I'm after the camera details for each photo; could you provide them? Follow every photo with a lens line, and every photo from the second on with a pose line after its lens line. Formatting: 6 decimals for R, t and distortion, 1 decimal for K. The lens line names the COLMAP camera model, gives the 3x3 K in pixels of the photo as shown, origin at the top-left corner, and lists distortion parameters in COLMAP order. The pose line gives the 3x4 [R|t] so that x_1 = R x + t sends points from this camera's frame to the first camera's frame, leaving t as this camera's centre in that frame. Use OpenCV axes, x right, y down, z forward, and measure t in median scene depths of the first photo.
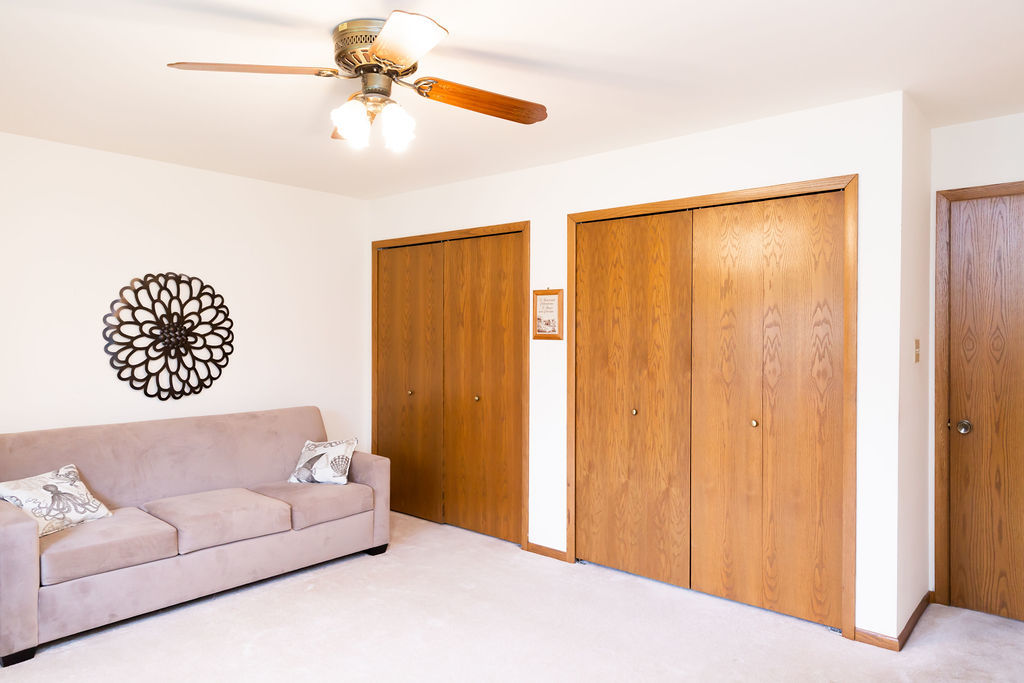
lens RADIAL K [[681.8, 0, 515.4], [0, 681.8, 340.1], [0, 0, 1]] dist [0.015252, -0.005468]
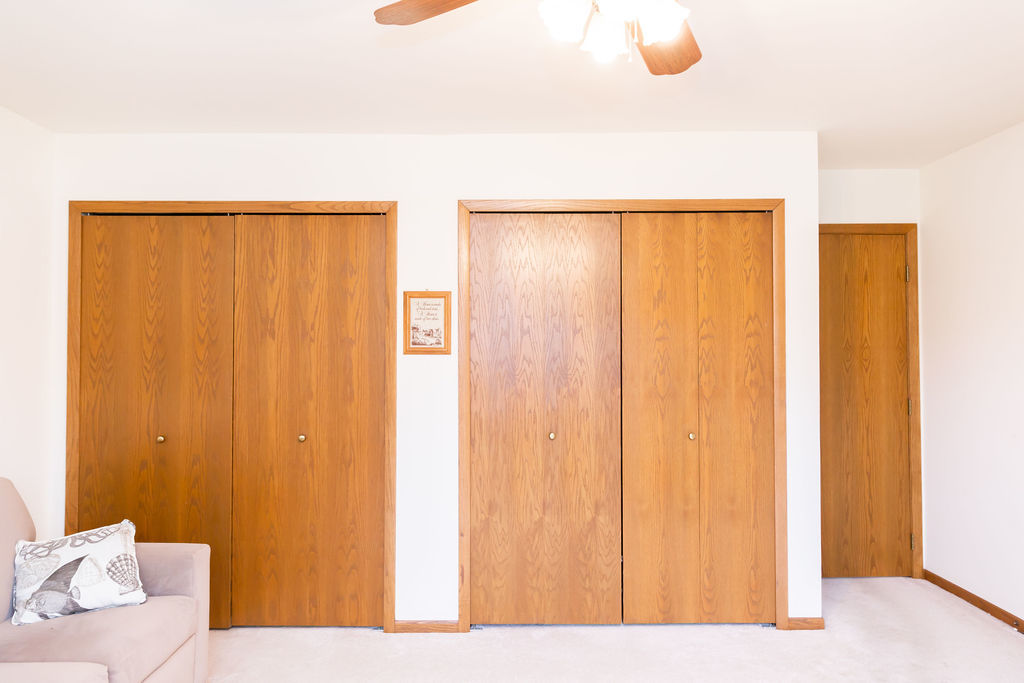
lens RADIAL K [[681.8, 0, 513.0], [0, 681.8, 342.5], [0, 0, 1]] dist [0.015252, -0.005468]
pose [[0.755055, 0.007141, 0.655623, -0.403783], [0.012869, 0.999587, -0.025709, 0.007163], [-0.655536, 0.027849, 0.754651, 0.345801]]
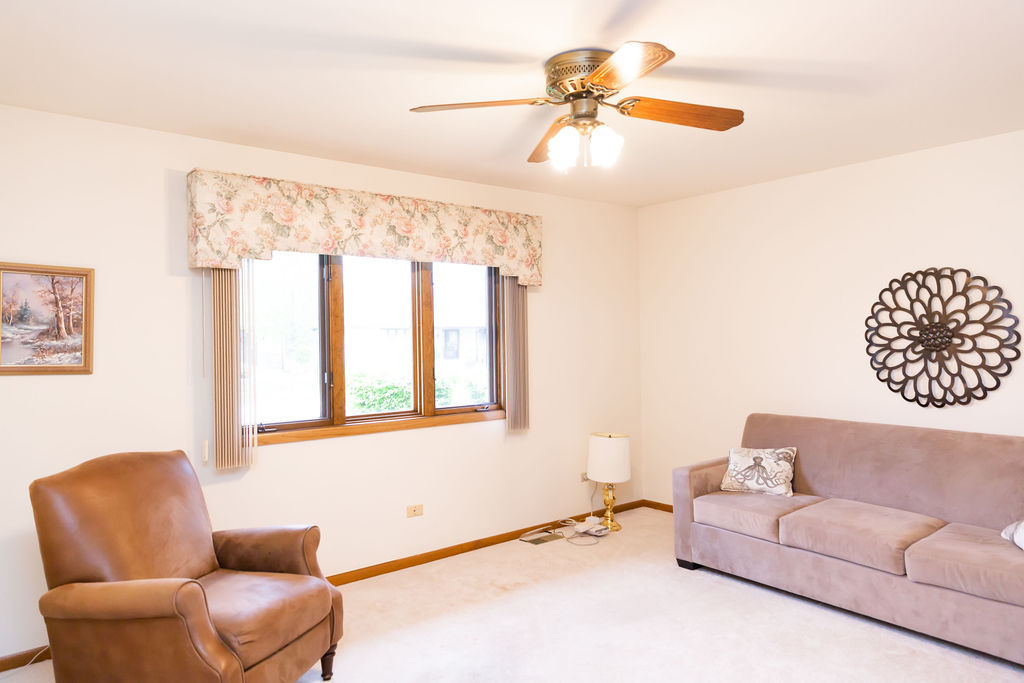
lens RADIAL K [[681.8, 0, 512.3], [0, 681.8, 339.4], [0, 0, 1]] dist [0.015252, -0.005468]
pose [[-0.188224, 0.003616, -0.982119, 0.511723], [0.002962, 0.999991, 0.003114, -0.008211], [0.982122, -0.002323, -0.188233, 0.637110]]
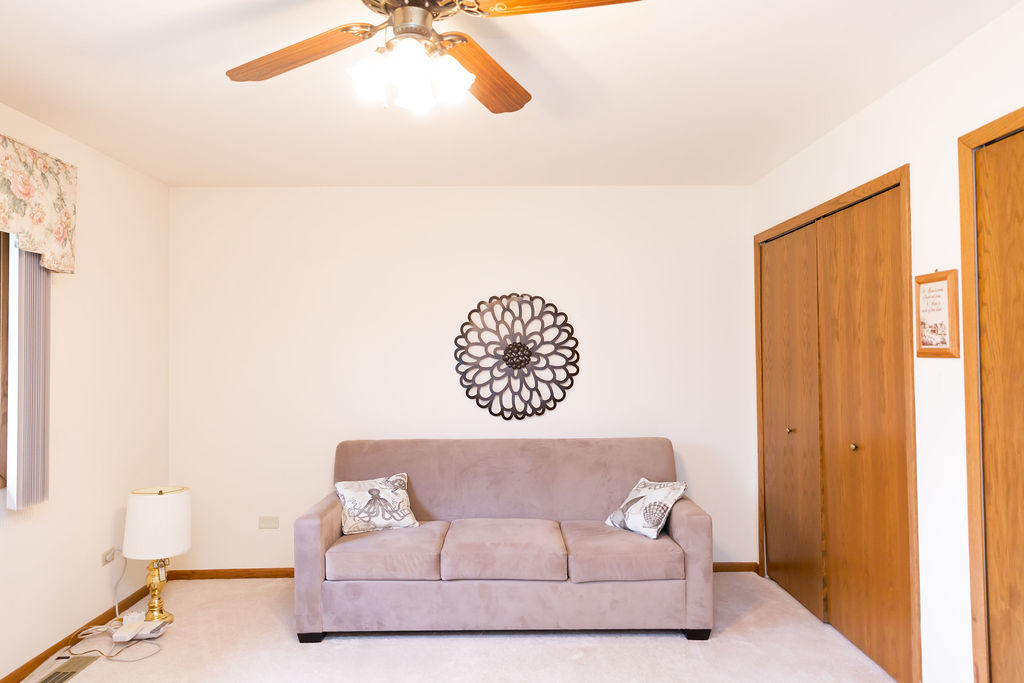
lens RADIAL K [[681.8, 0, 510.7], [0, 681.8, 338.1], [0, 0, 1]] dist [0.015252, -0.005468]
pose [[0.660054, -0.027483, -0.750715, 0.253663], [0.001678, 0.999382, -0.035112, 0.002610], [0.751216, 0.021916, 0.659693, 0.341236]]
